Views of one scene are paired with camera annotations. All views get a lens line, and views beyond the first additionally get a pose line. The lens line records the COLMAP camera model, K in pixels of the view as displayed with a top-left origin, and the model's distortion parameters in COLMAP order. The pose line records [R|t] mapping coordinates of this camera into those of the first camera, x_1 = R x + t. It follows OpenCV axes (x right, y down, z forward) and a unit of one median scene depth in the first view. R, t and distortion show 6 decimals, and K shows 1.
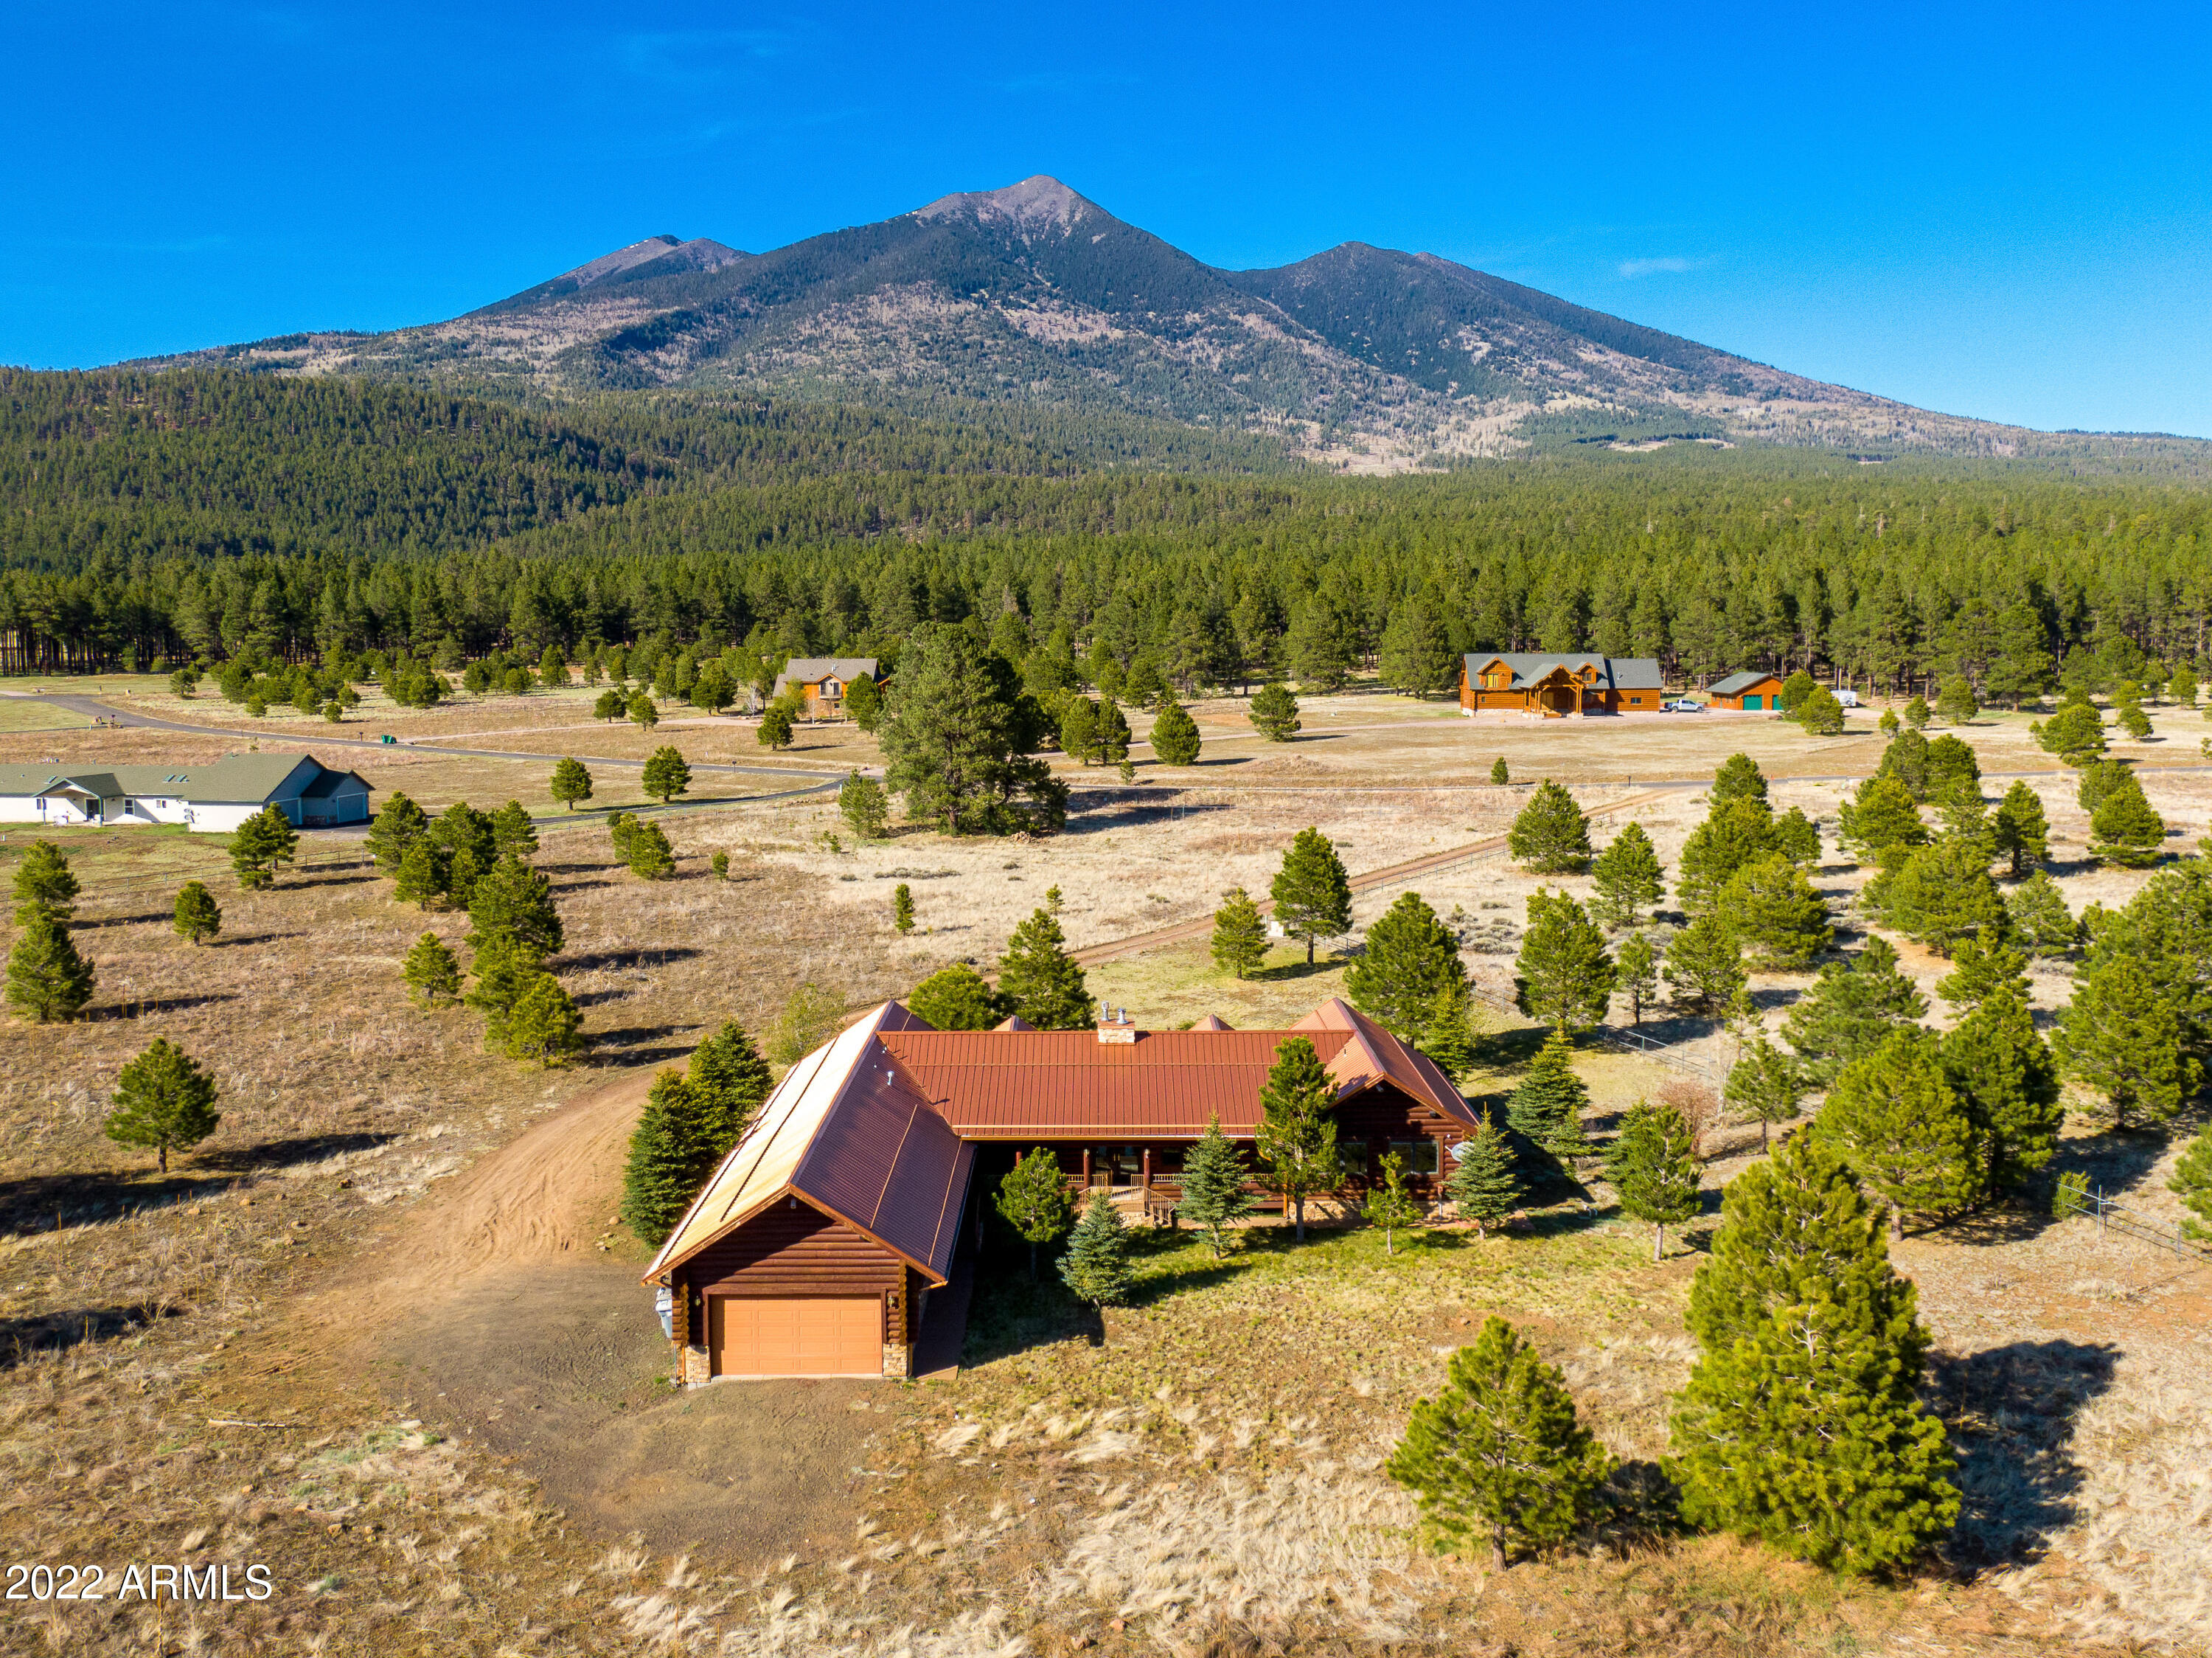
lens RADIAL K [[2172.5, 0, 1109.5], [0, 2172.5, 858.6], [0, 0, 1]] dist [0.019524, 0.019369]
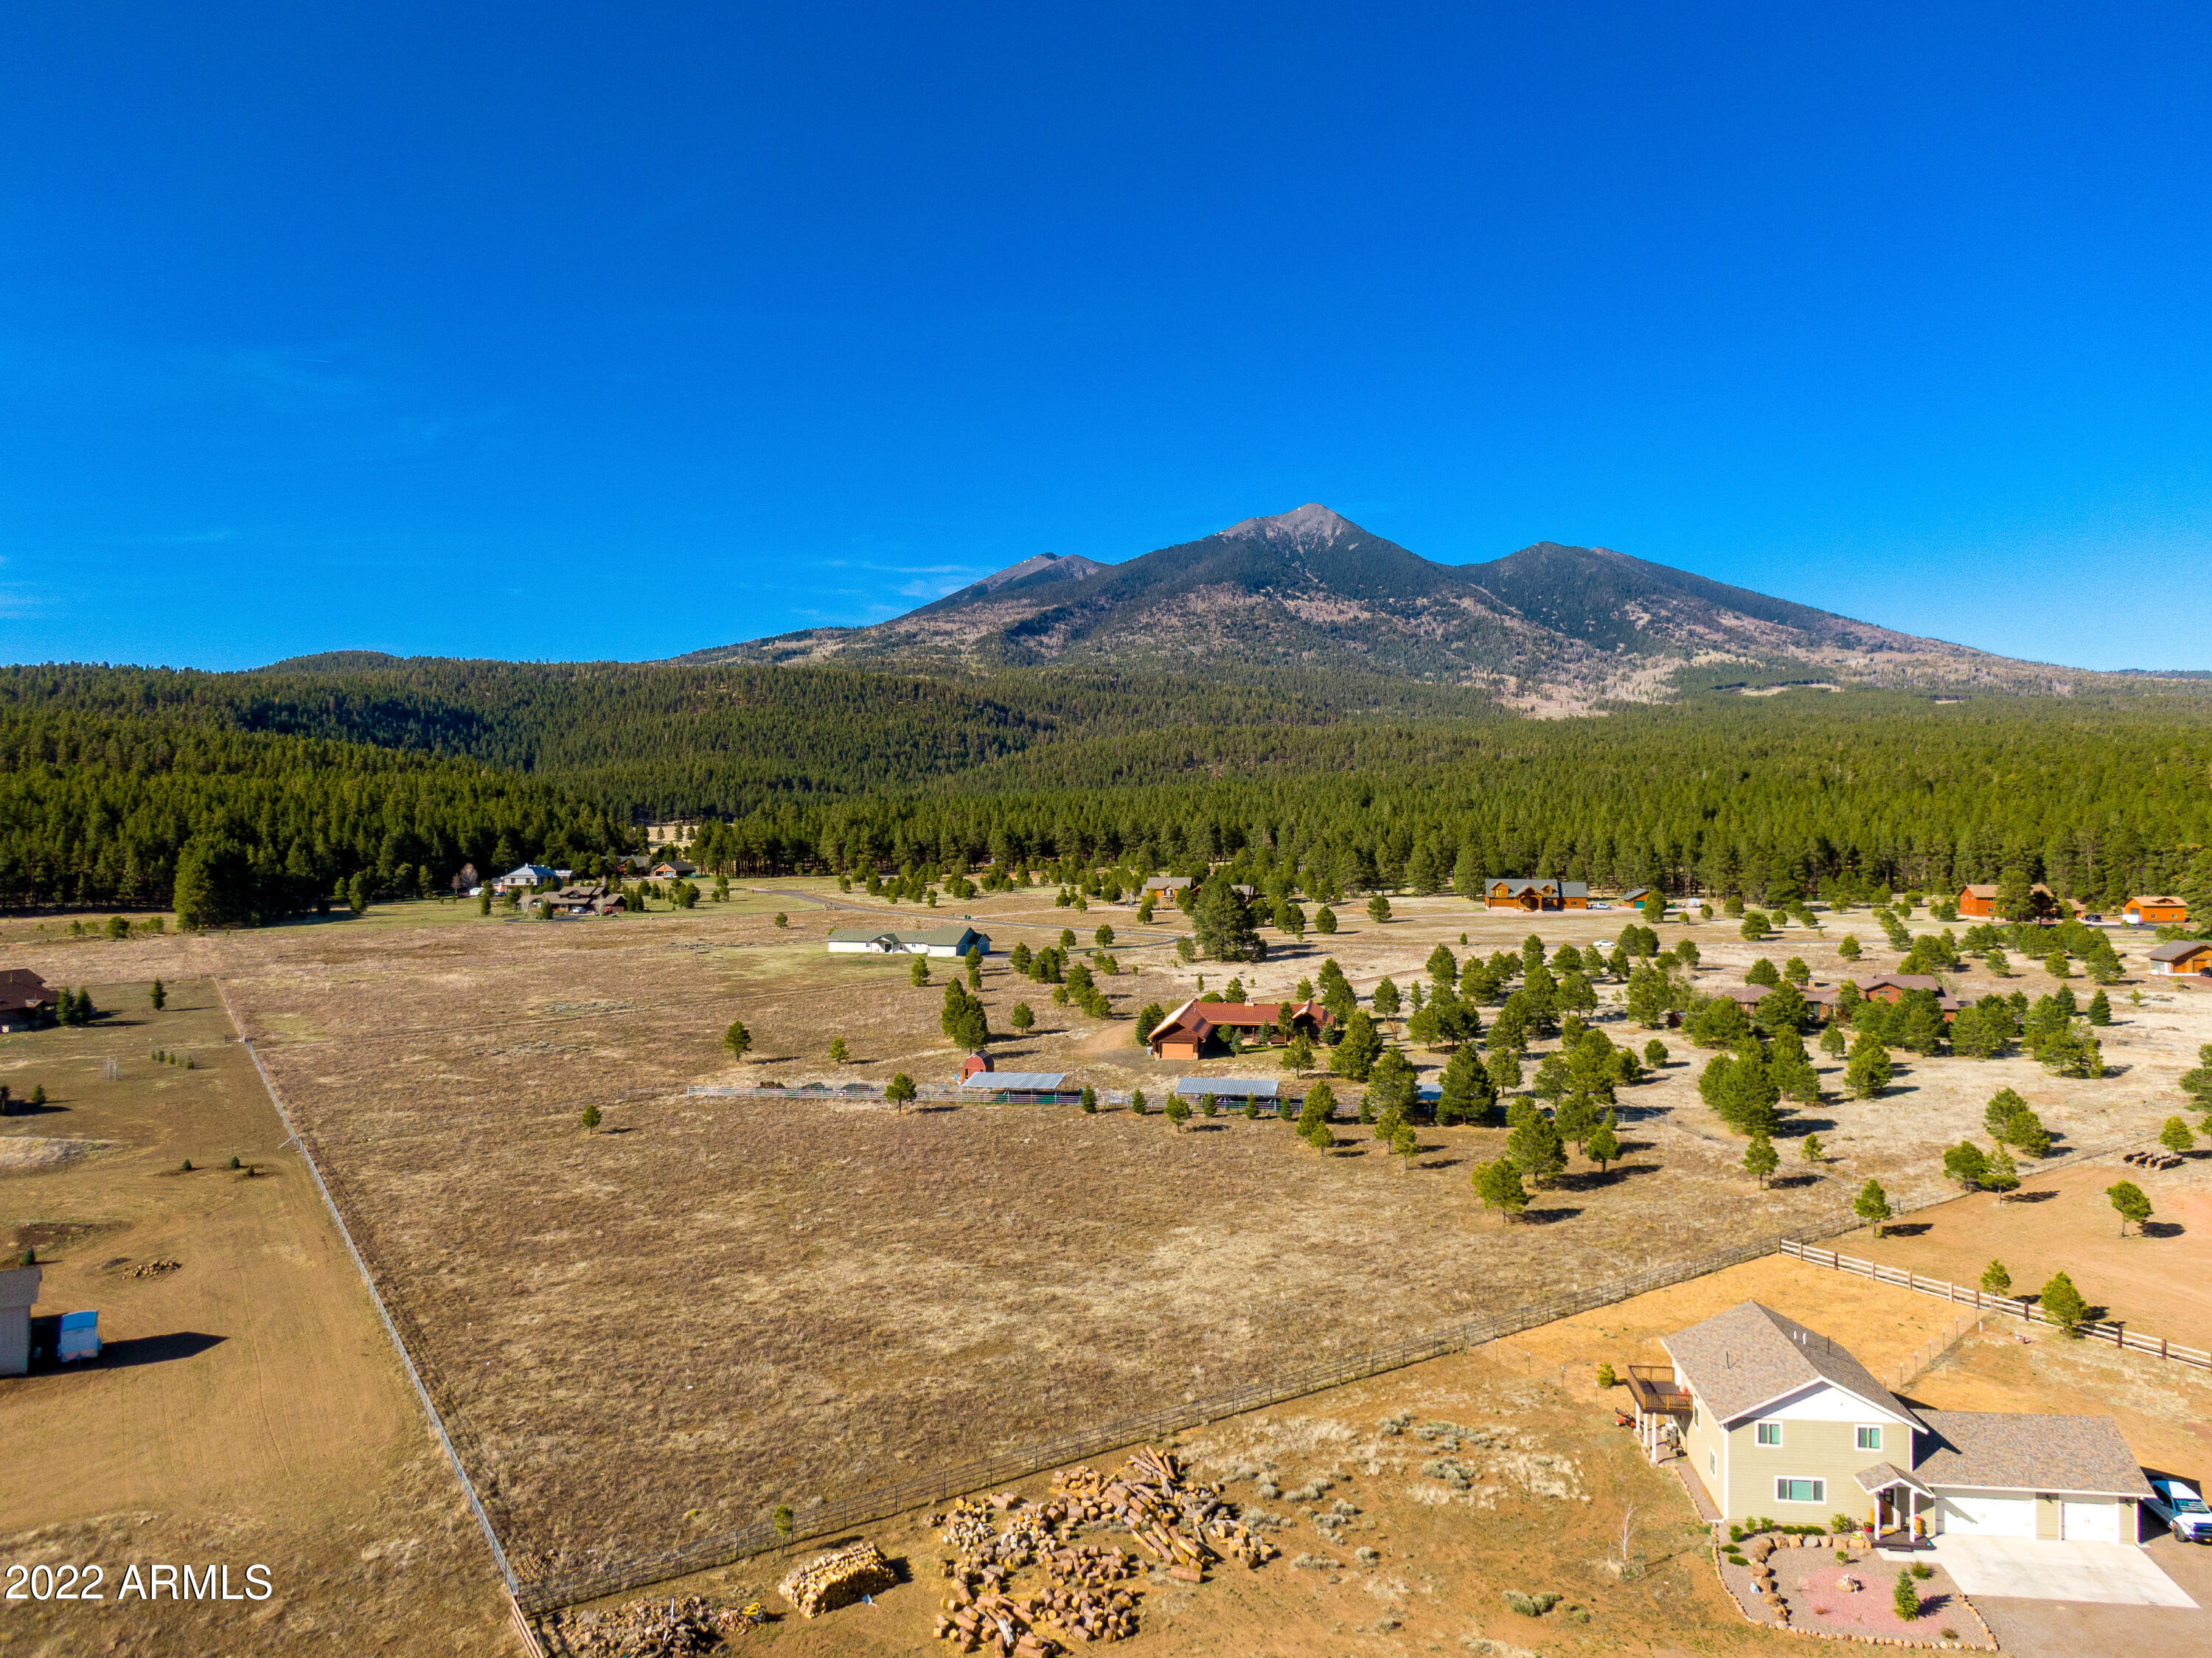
lens RADIAL K [[1724.8, 0, 1078.1], [0, 1724.8, 833.0], [0, 0, 1]] dist [0.079530, -0.191672]
pose [[0.985416, 0.001570, -0.170154, 0.018074], [-0.017567, 0.995553, -0.092550, 0.004948], [0.169252, 0.094190, 0.981062, -0.174086]]
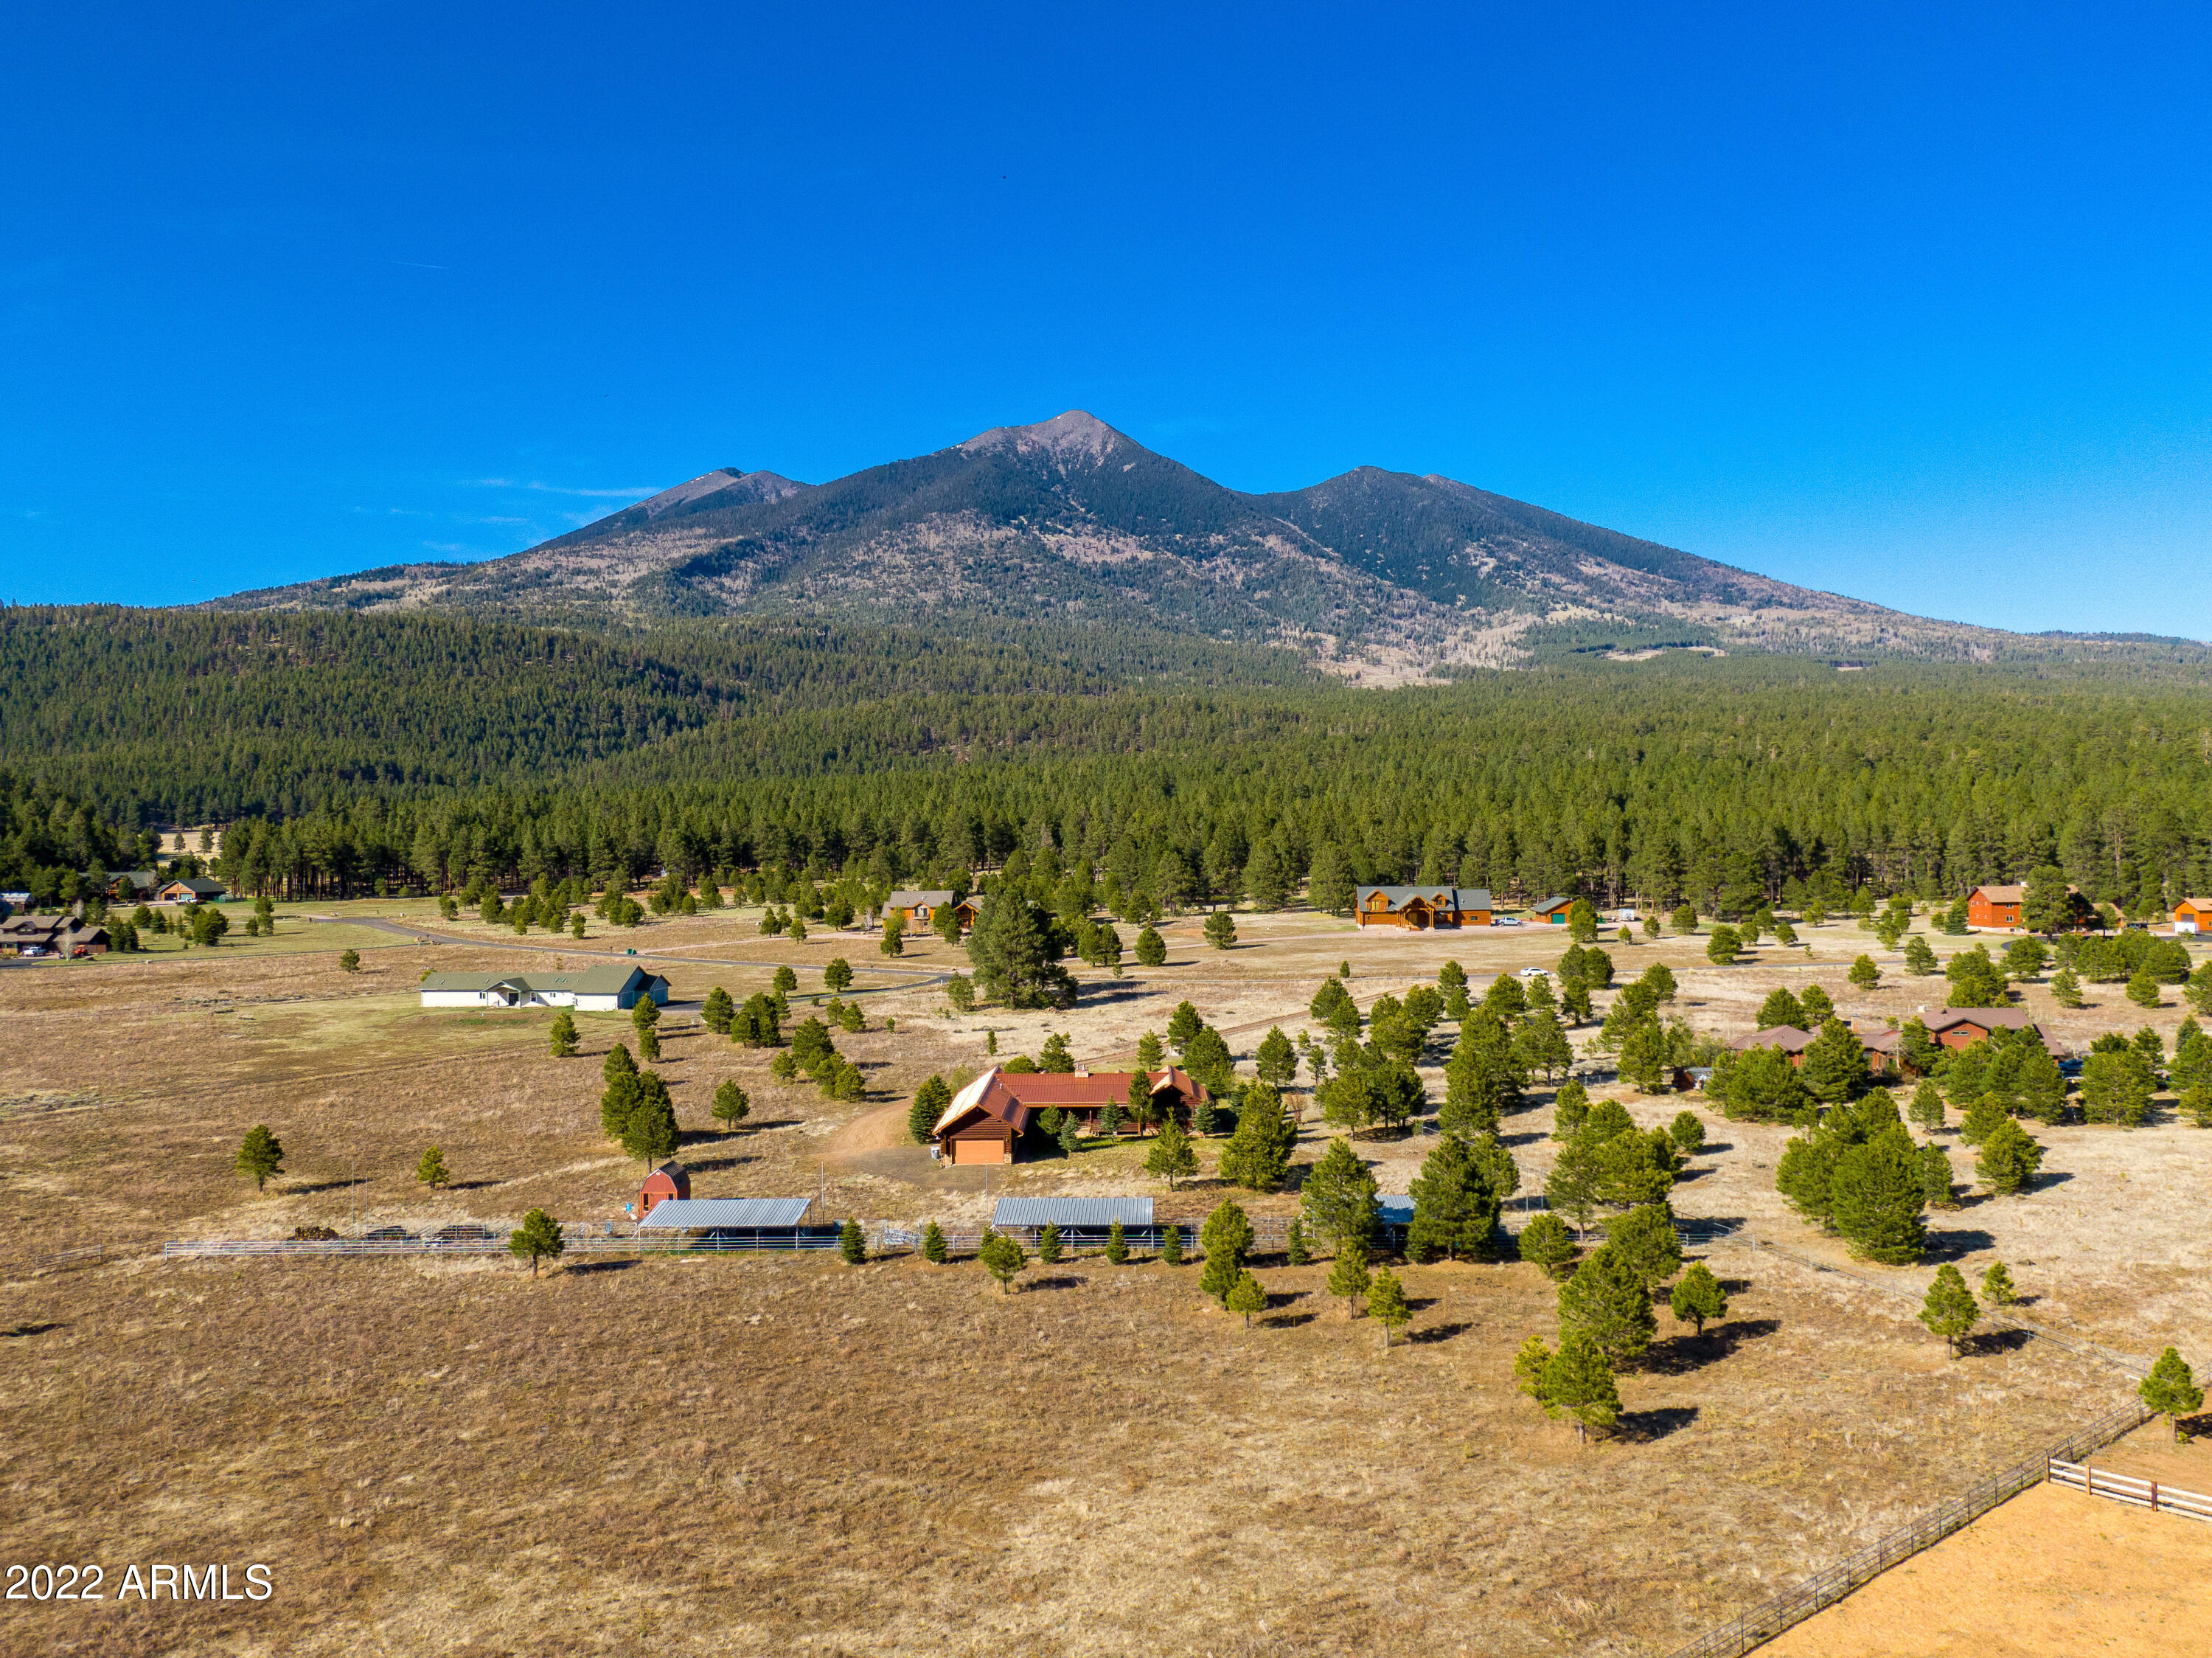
lens RADIAL K [[2213.1, 0, 1117.7], [0, 2213.1, 836.2], [0, 0, 1]] dist [0.033019, -0.011160]
pose [[0.999865, -0.007626, -0.014552, 0.006820], [0.006202, 0.995409, -0.095512, 0.003645], [0.015214, 0.095409, 0.995322, -0.134580]]
